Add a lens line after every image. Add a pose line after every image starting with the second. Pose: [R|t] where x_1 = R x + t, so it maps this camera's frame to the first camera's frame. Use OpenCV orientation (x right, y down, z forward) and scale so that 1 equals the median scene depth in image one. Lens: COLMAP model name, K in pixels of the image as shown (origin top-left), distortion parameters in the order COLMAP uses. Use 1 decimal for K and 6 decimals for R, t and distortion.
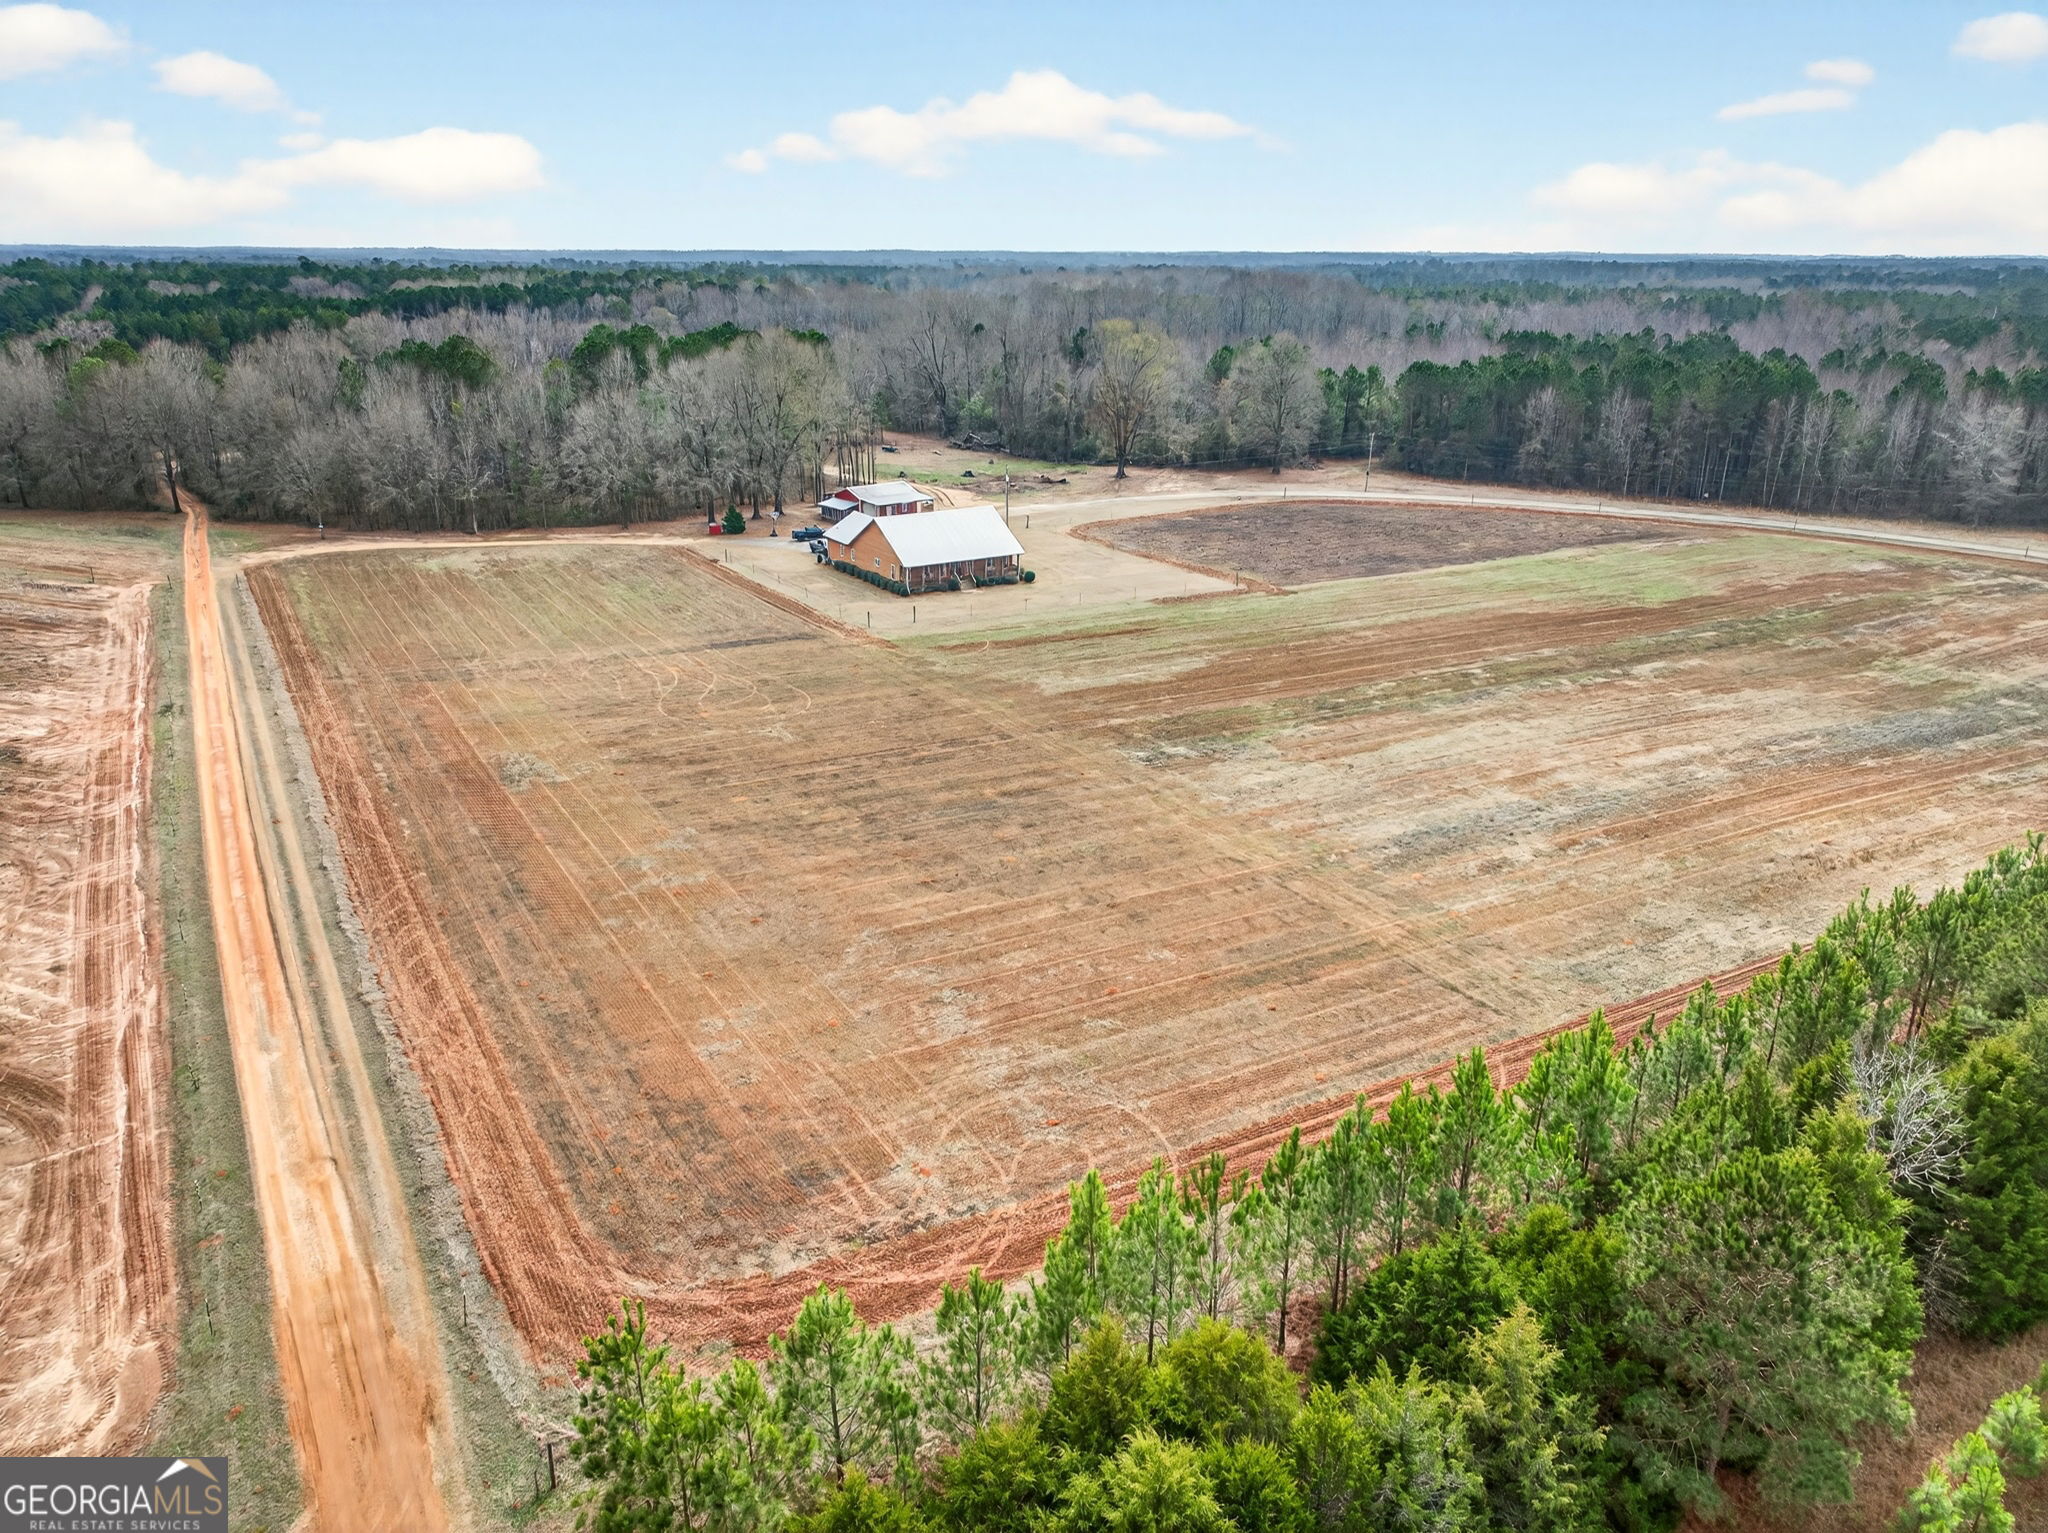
lens RADIAL K [[1497.5, 0, 1018.2], [0, 1497.5, 769.7], [0, 0, 1]] dist [-0.003454, 0.002348]
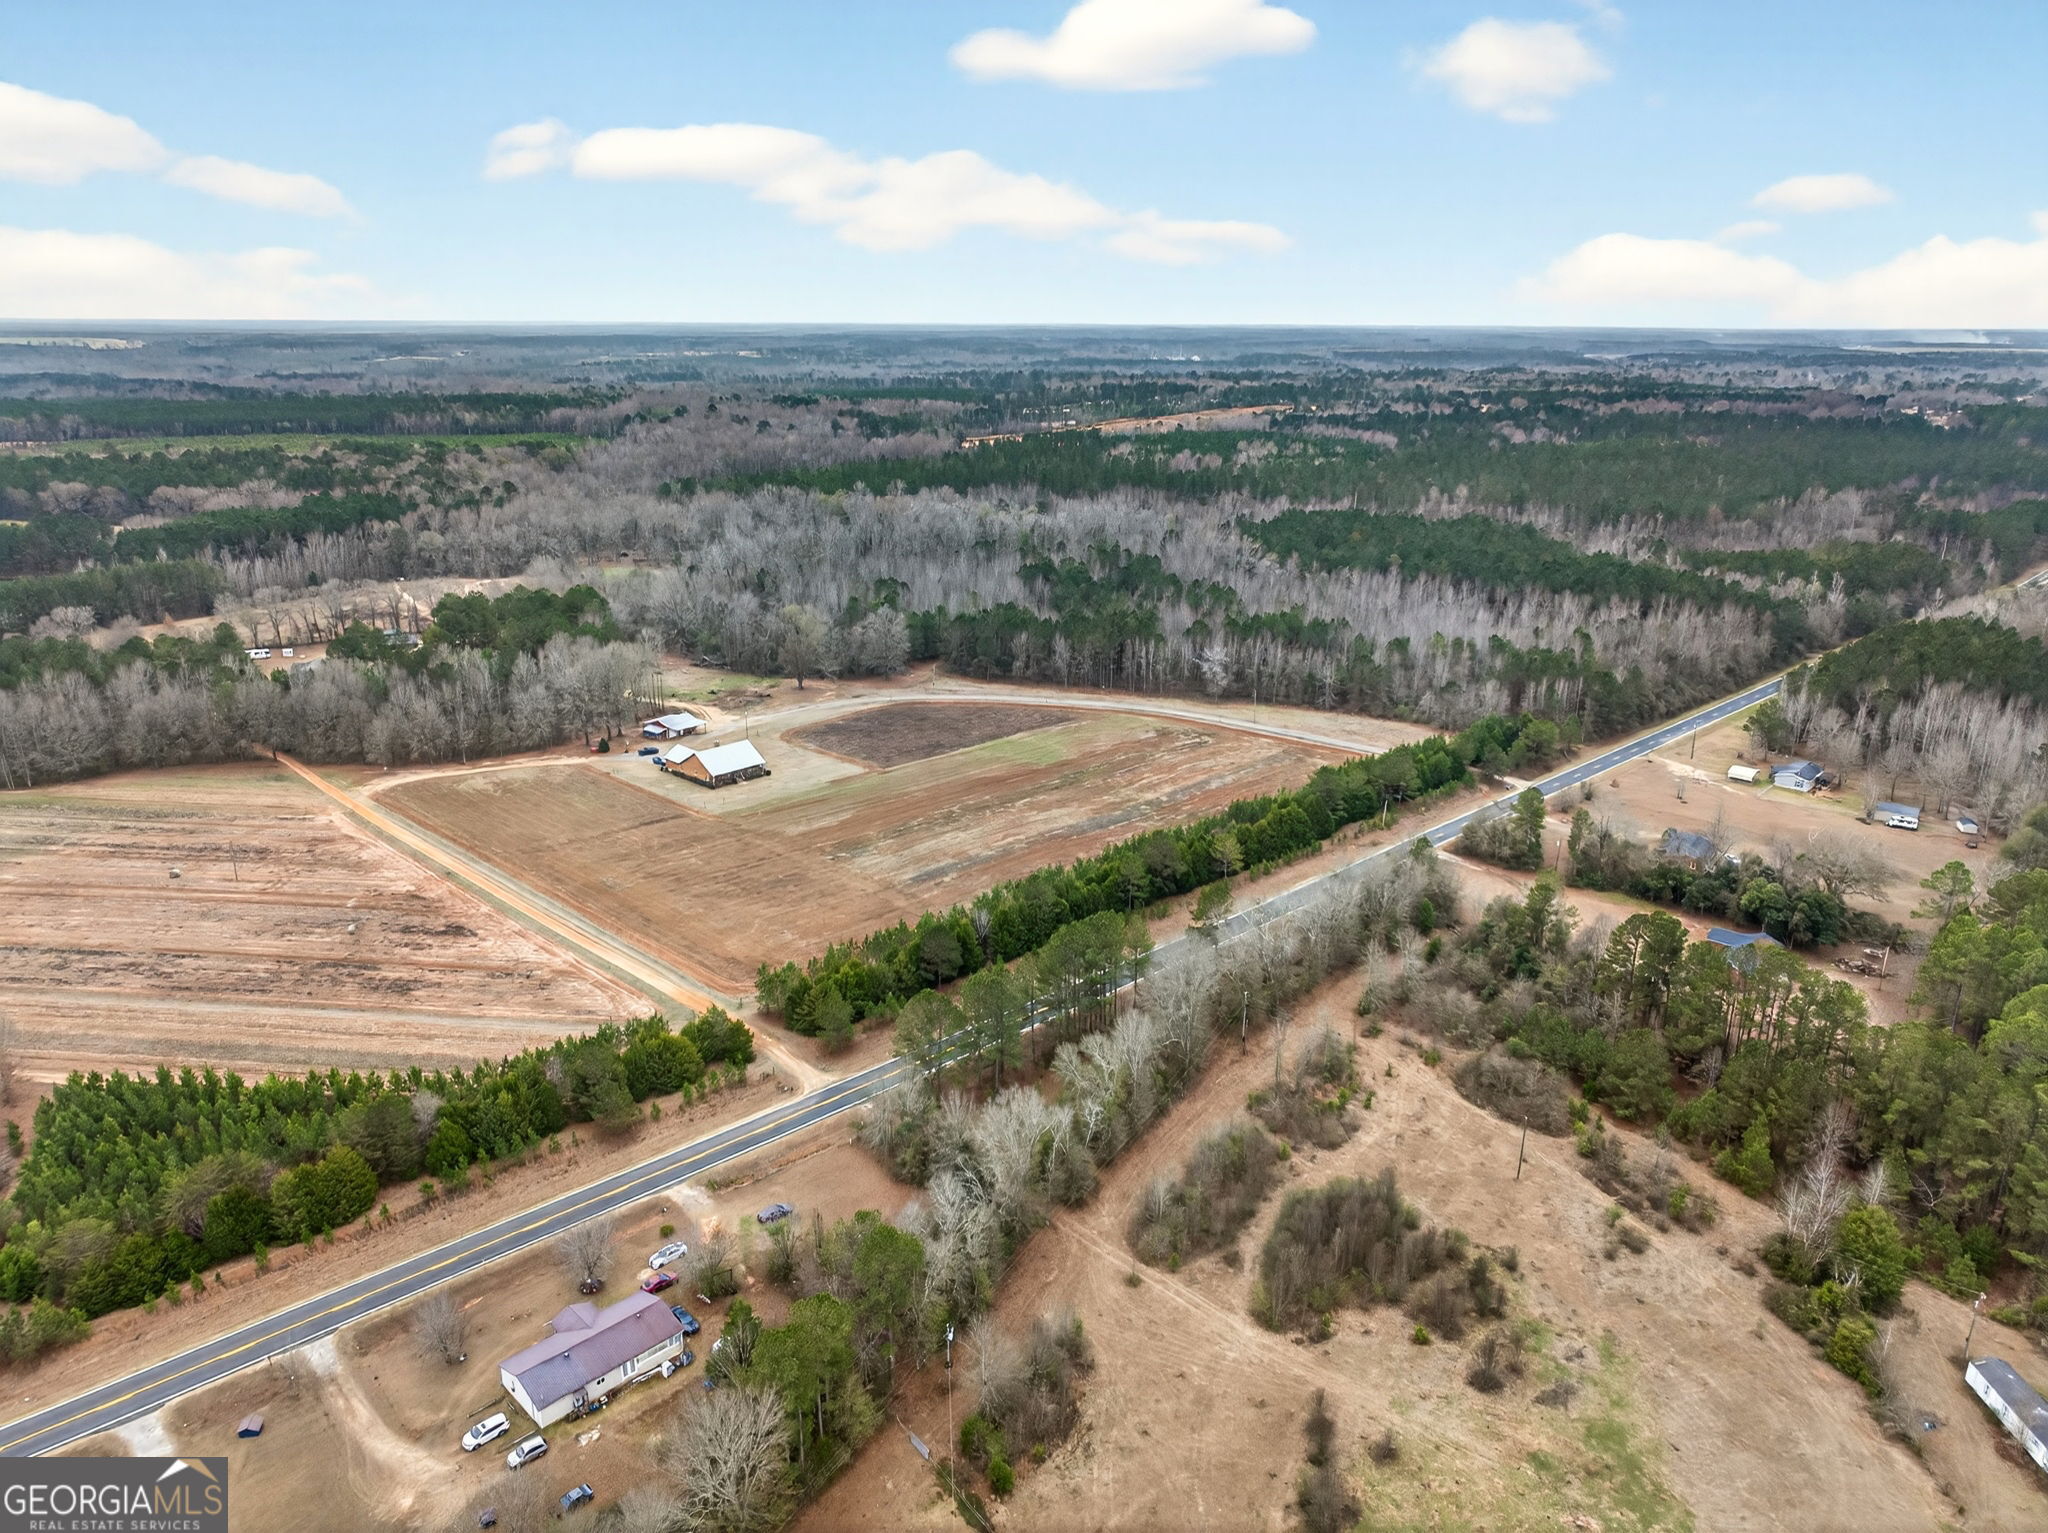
lens RADIAL K [[1497.5, 0, 1018.2], [0, 1497.5, 769.7], [0, 0, 1]] dist [-0.003454, 0.002348]
pose [[0.972939, -0.082790, 0.215722, -0.104335], [0.090842, 0.995481, -0.027661, -0.039630], [-0.212457, 0.046509, 0.976063, -1.145788]]
